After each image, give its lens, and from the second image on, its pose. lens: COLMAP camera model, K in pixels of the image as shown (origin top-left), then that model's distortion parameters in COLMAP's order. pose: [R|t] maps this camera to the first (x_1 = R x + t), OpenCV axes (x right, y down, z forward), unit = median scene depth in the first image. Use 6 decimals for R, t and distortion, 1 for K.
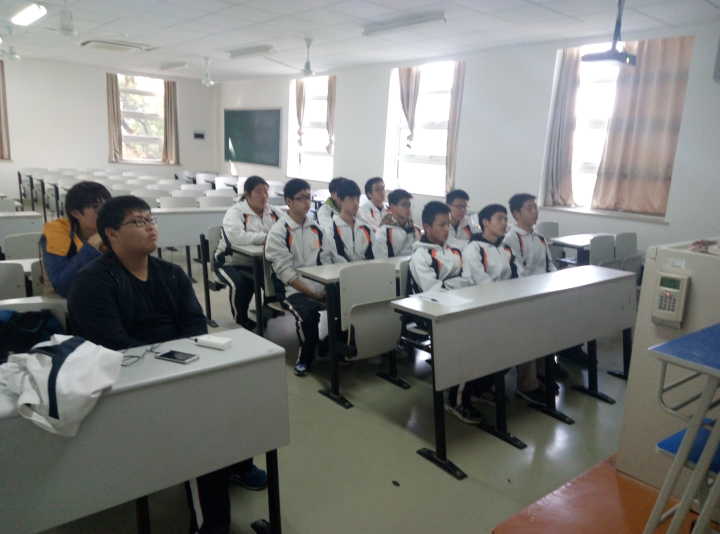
lens RADIAL K [[560.0, 0, 360.0], [0, 560.0, 267.0], [0, 0, 1]] dist [0.005423, 0.002535]
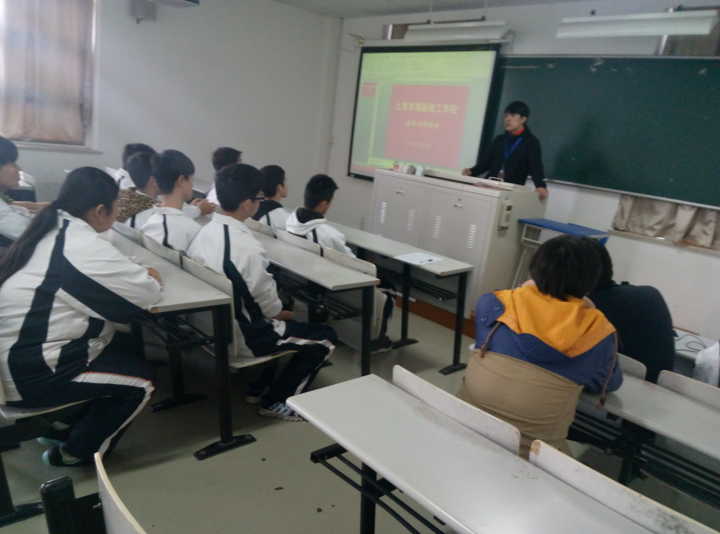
lens RADIAL K [[560.0, 0, 360.0], [0, 560.0, 267.0], [0, 0, 1]] dist [0.005423, 0.002535]
pose [[-0.067065, -0.296278, 0.952744, -0.572385], [0.077002, 0.950509, 0.301003, -0.169370], [-0.994773, 0.093549, -0.040932, 0.670651]]
